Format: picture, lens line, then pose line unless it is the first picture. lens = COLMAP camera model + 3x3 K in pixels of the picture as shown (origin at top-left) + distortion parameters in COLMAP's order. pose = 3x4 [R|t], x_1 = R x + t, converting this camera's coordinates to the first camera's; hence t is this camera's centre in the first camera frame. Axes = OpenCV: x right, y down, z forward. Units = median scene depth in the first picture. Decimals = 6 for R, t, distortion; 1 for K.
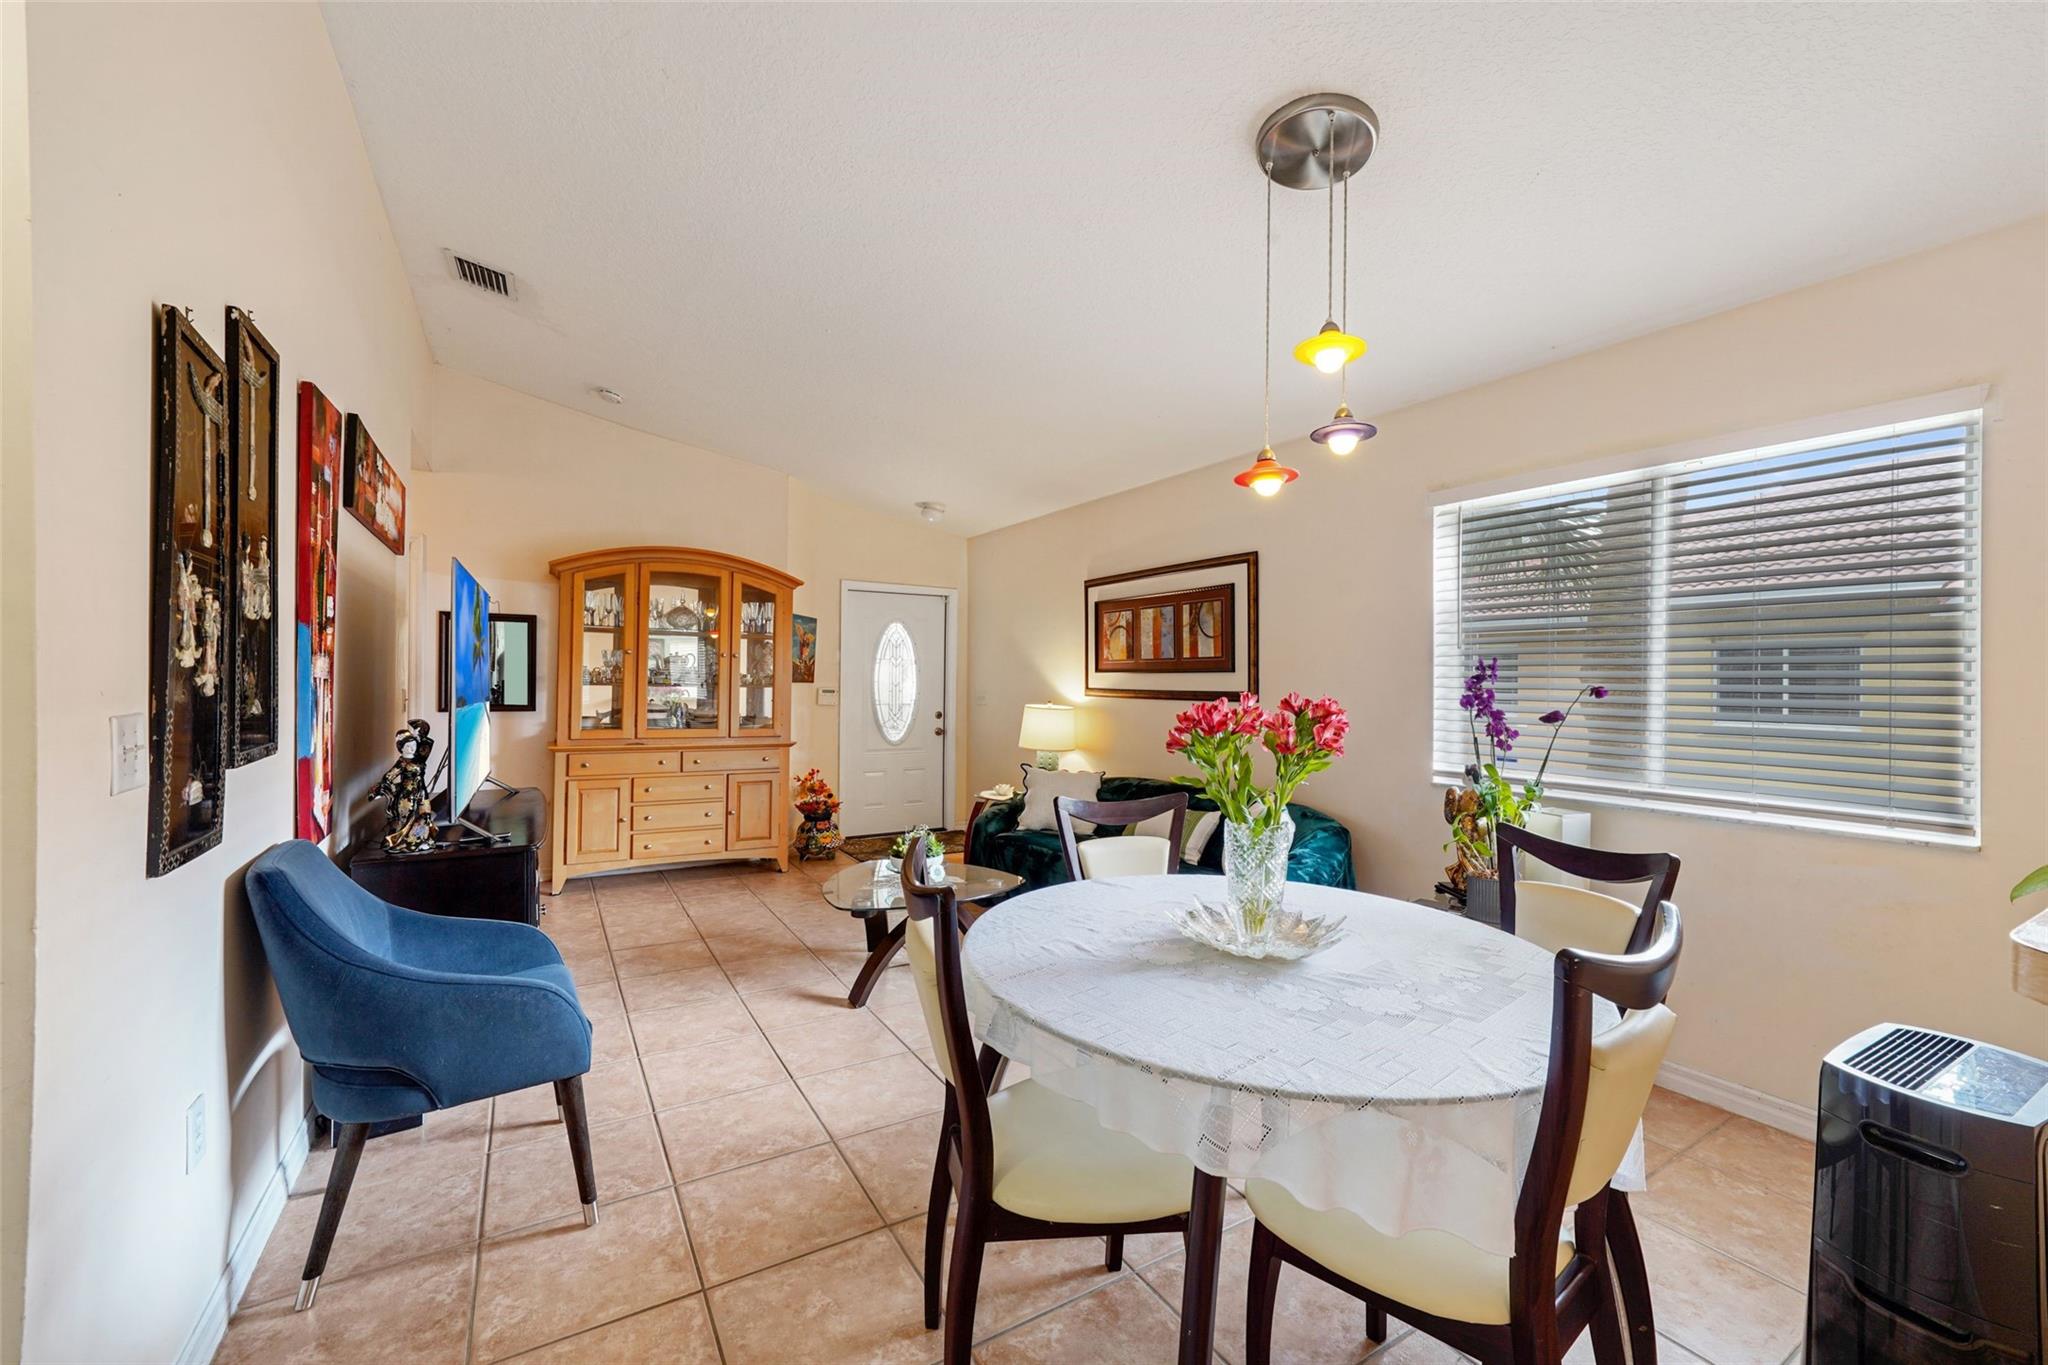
lens RADIAL K [[816.3, 0, 1025.5], [0, 816.3, 677.7], [0, 0, 1]] dist [-0.000359, 0.000193]
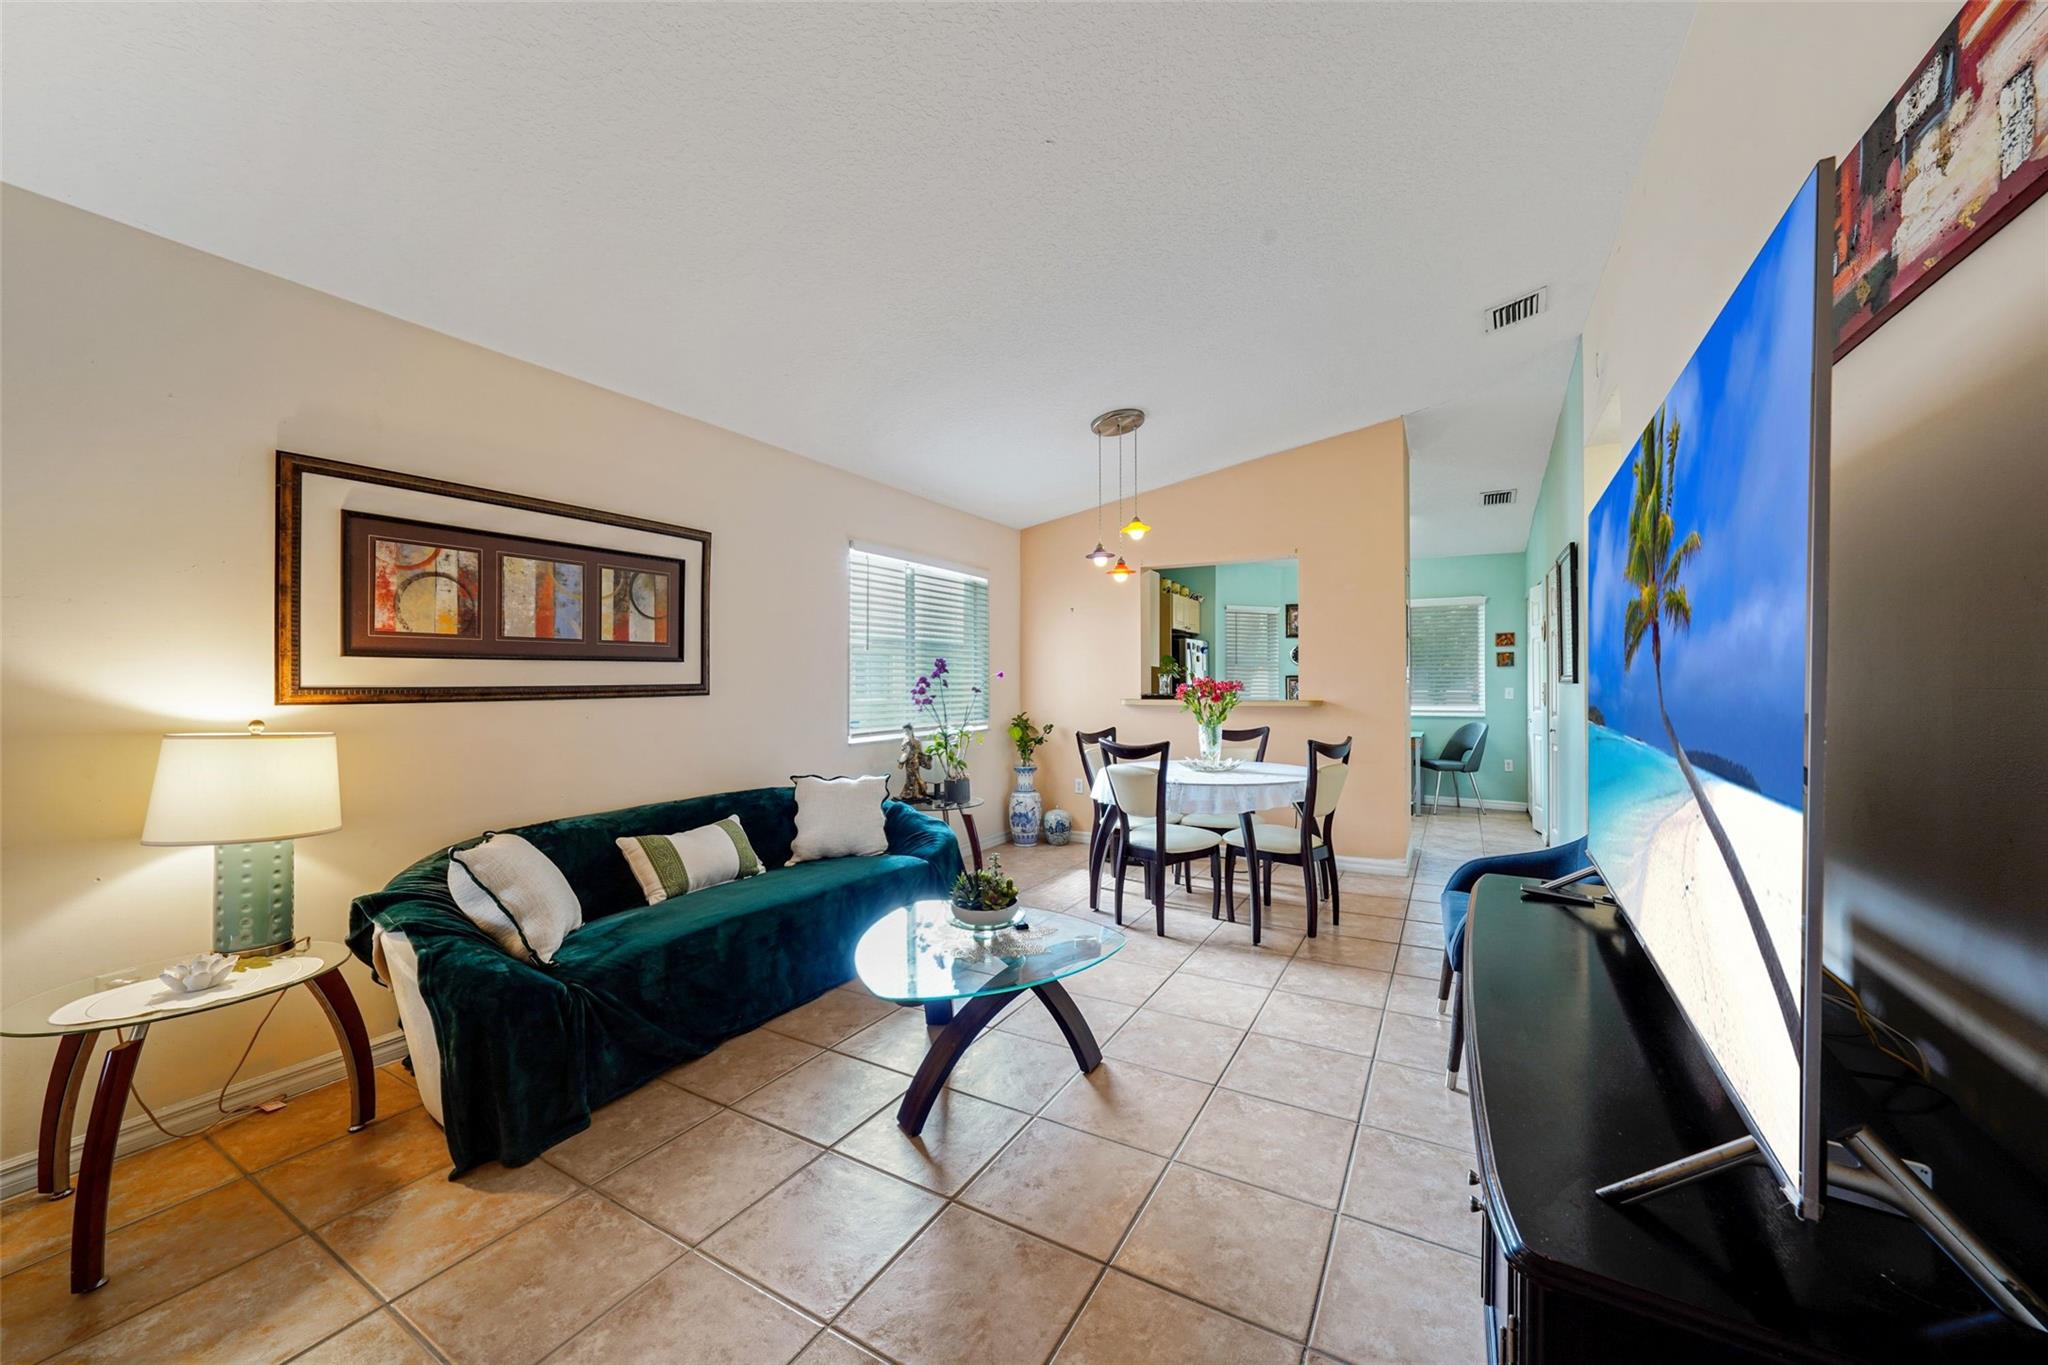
lens RADIAL K [[751.0, 0, 1028.3], [0, 751.0, 677.4], [0, 0, 1]] dist [-0.022201, 0.007312]
pose [[-0.484047, -0.006342, 0.875019, -0.548887], [-0.003905, 0.999979, 0.005087, 0.003678], [-0.875033, -0.000955, -0.484062, 0.938313]]
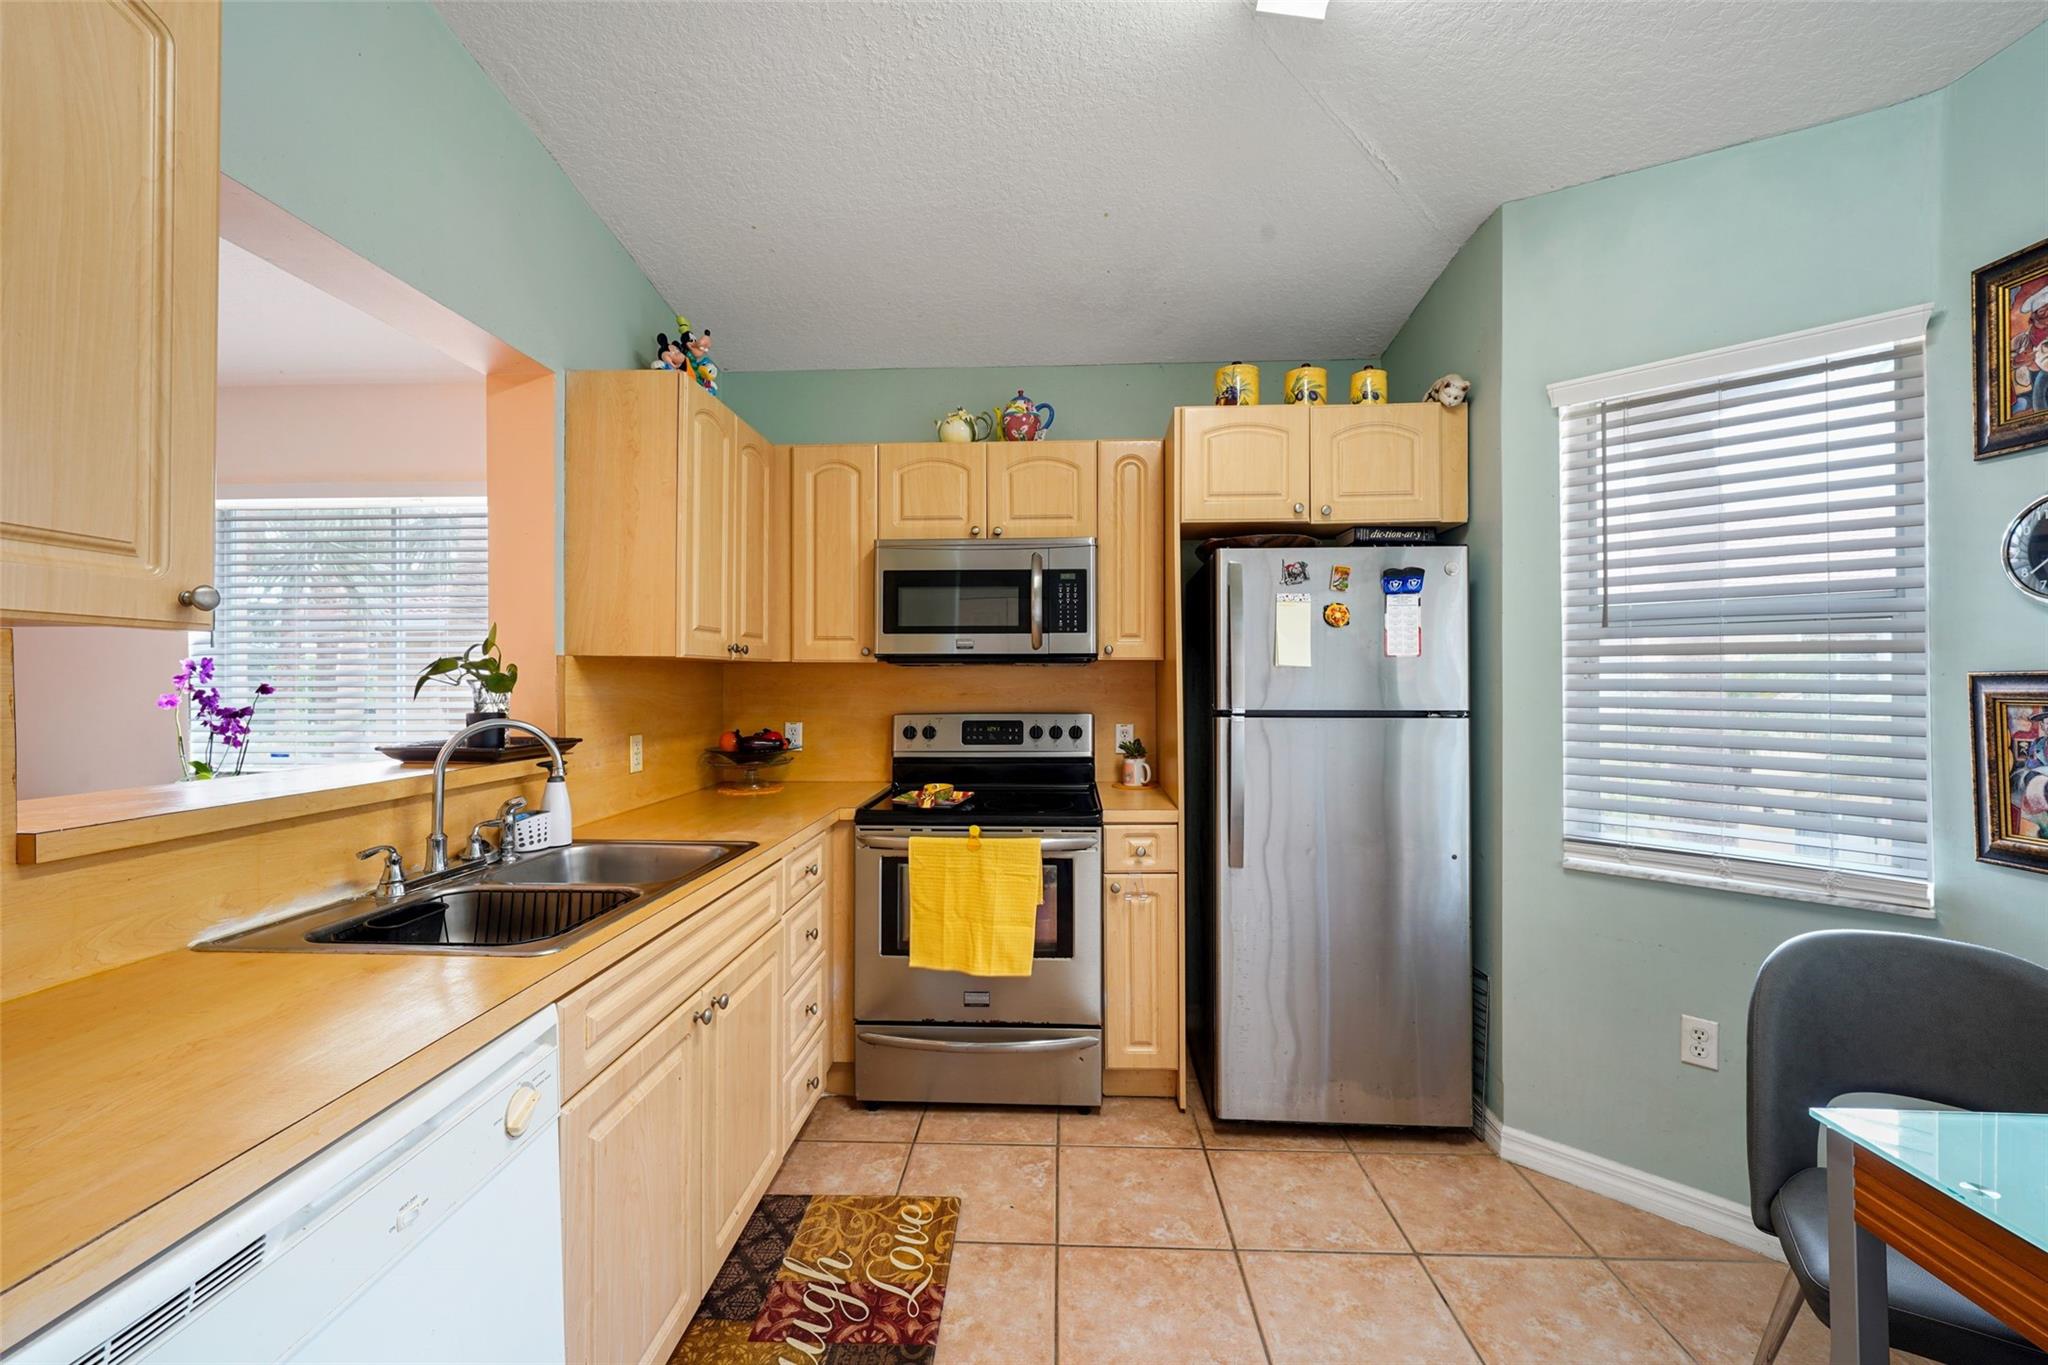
lens RADIAL K [[810.7, 0, 1023.0], [0, 810.7, 675.9], [0, 0, 1]] dist [-0.000973, 0.003061]
pose [[0.553496, -0.014186, 0.832731, 0.169972], [0.009757, 0.999897, 0.010548, -0.001266], [-0.832795, 0.002287, 0.553577, -0.246812]]
